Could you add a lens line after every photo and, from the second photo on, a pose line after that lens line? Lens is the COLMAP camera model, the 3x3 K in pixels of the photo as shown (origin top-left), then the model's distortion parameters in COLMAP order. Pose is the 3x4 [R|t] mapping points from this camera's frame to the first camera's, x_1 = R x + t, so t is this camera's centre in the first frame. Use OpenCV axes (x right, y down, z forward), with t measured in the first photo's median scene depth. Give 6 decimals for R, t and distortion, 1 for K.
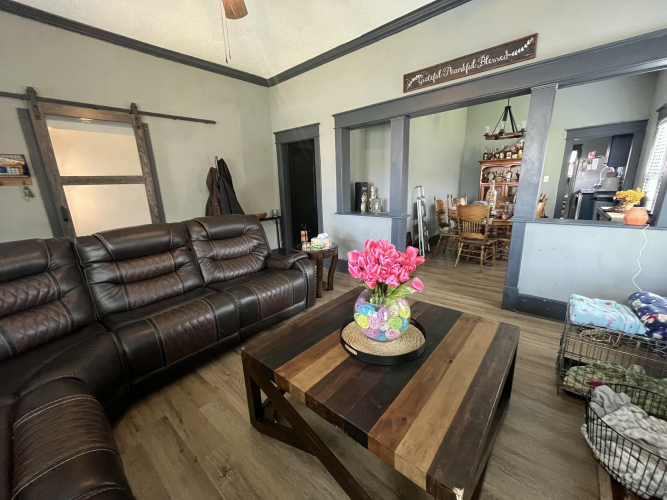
lens RADIAL K [[270.1, 0, 332.0], [0, 270.1, 251.7], [0, 0, 1]] dist [-0.001544, -0.000351]
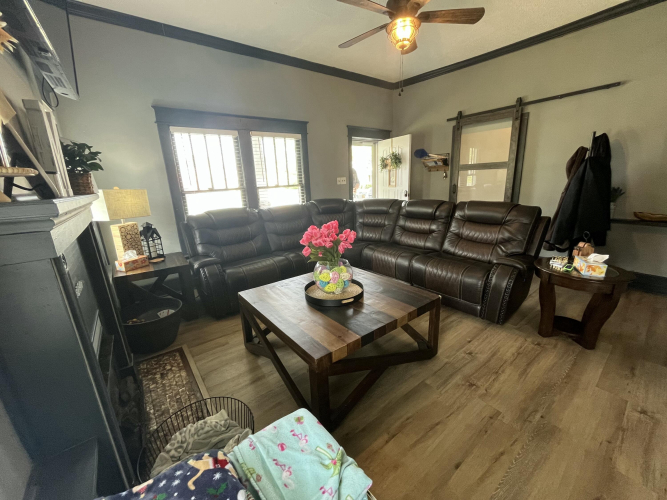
lens RADIAL K [[270.1, 0, 328.9], [0, 270.1, 248.7], [0, 0, 1]] dist [-0.001544, -0.000351]
pose [[-0.197773, 0.285305, -0.937810, 0.725007], [-0.195149, 0.926097, 0.322896, -0.173700], [0.960626, 0.246872, -0.127480, 0.549634]]
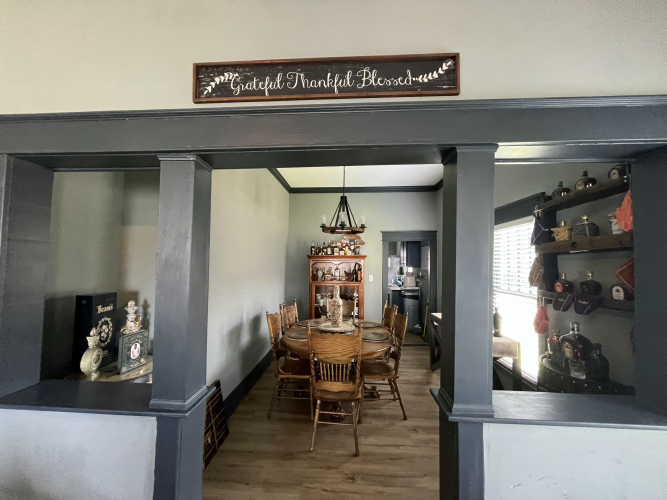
lens RADIAL K [[270.1, 0, 330.7], [0, 270.1, 248.8], [0, 0, 1]] dist [-0.001544, -0.000351]
pose [[0.797751, 0.074563, 0.598360, 0.204565], [0.110300, 0.957537, -0.266376, -0.247280], [-0.592814, 0.278501, 0.755651, 0.636699]]
